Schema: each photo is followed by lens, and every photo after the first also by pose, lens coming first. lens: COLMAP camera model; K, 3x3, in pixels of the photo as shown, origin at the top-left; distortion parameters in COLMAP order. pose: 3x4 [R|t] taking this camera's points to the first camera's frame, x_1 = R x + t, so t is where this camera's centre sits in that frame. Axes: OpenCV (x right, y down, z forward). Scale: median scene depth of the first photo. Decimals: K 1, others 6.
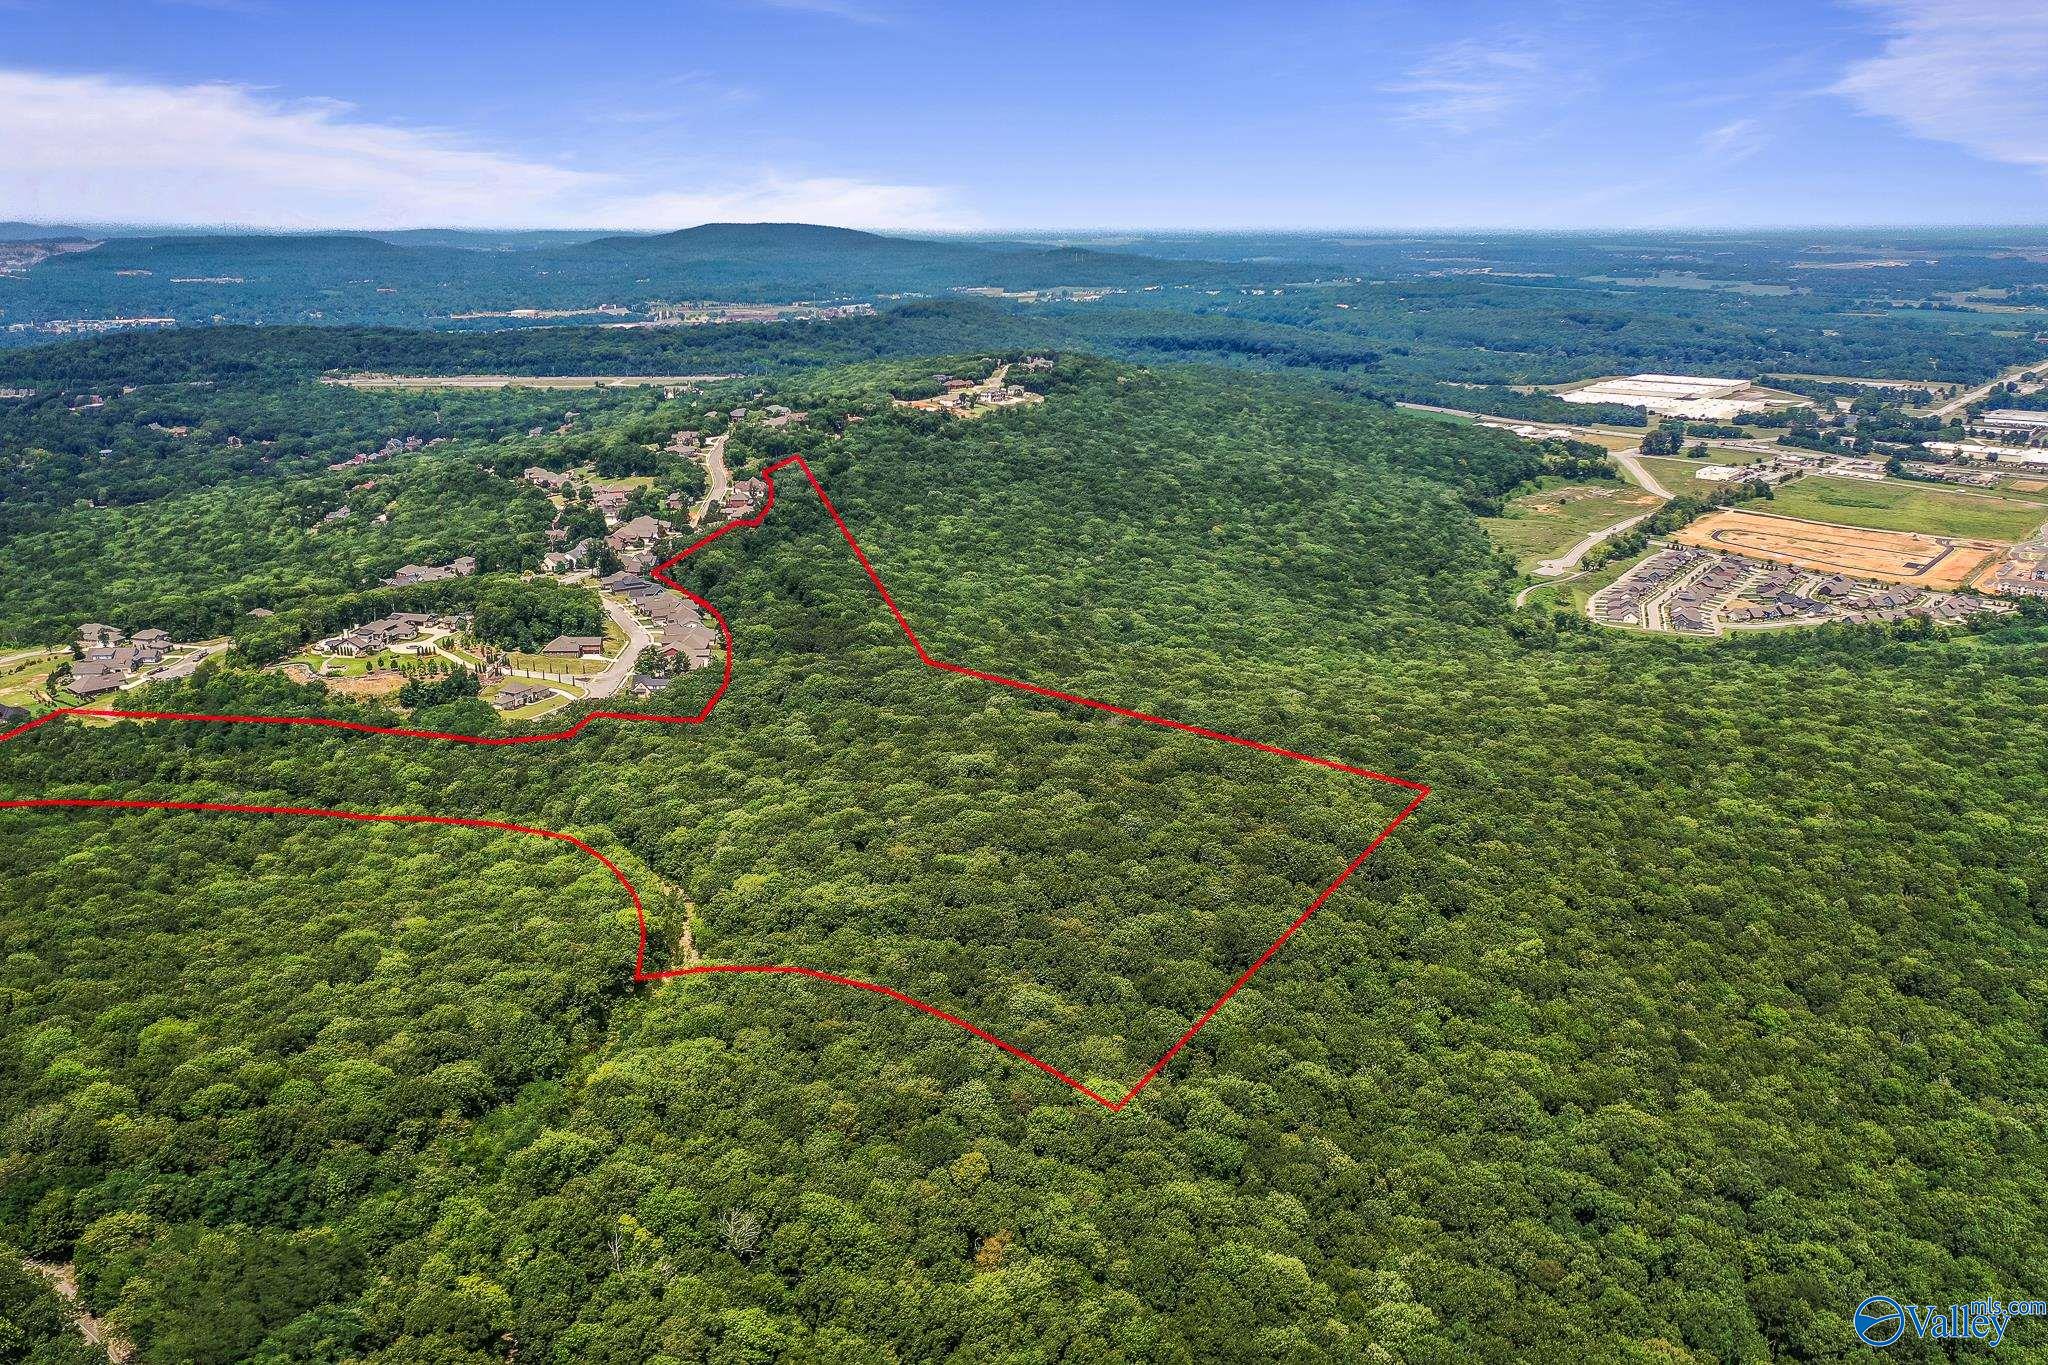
lens RADIAL K [[1558.8, 0, 1086.7], [0, 1558.8, 745.9], [0, 0, 1]] dist [-0.001817, 0.001778]
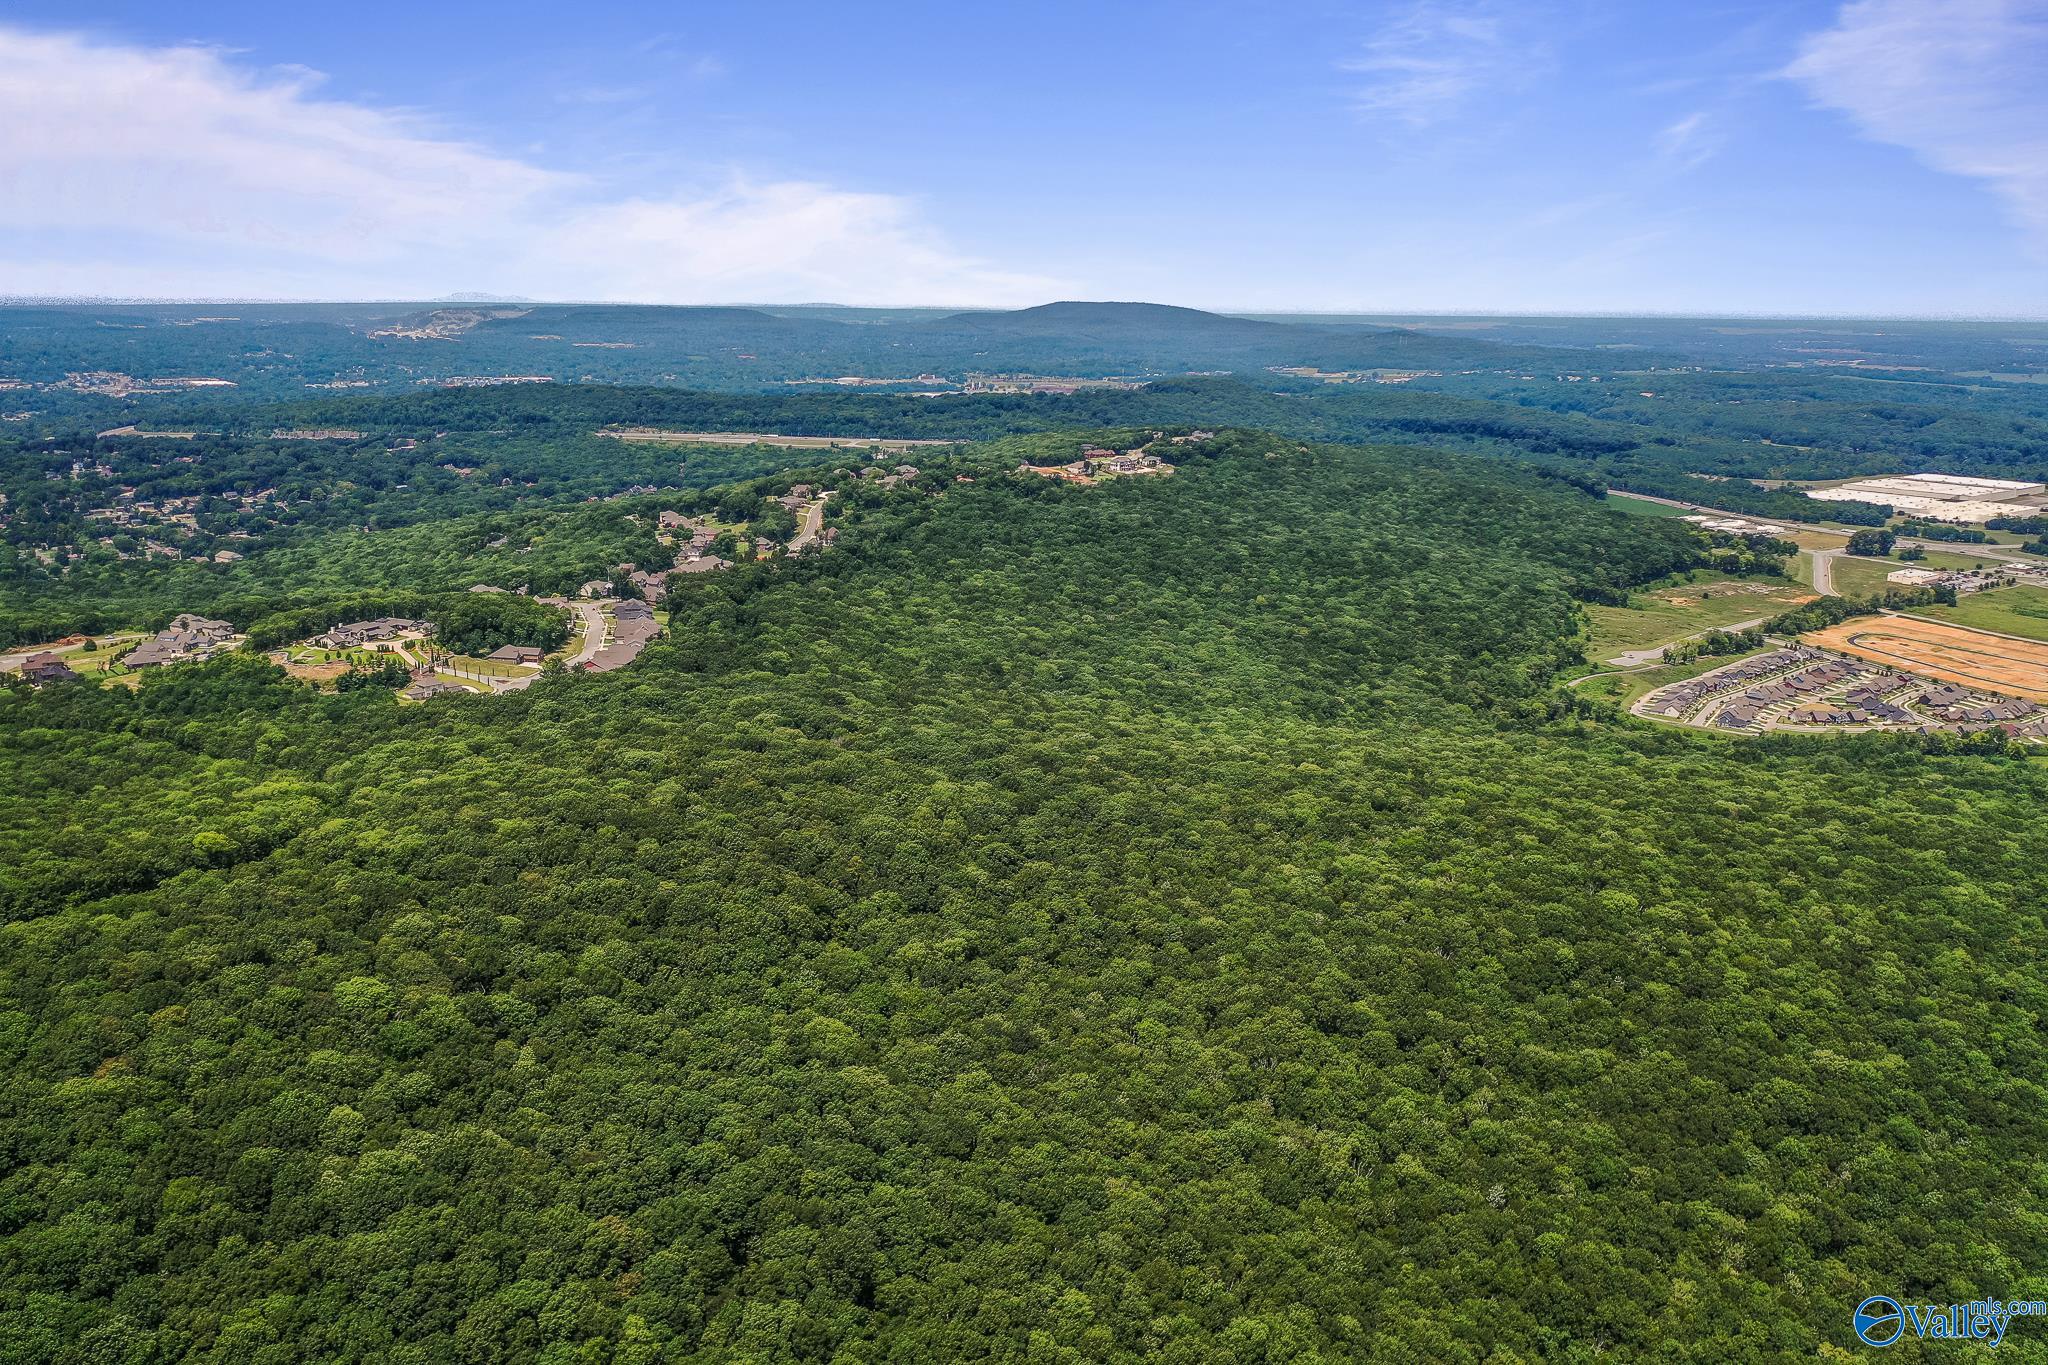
lens RADIAL K [[1558.8, 0, 1086.7], [0, 1558.8, 745.9], [0, 0, 1]] dist [-0.001817, 0.001778]
pose [[0.974760, 0.074332, -0.210519, 0.114583], [-0.084255, 0.995698, -0.038553, 0.004356], [0.206748, 0.055317, 0.976829, -0.013918]]
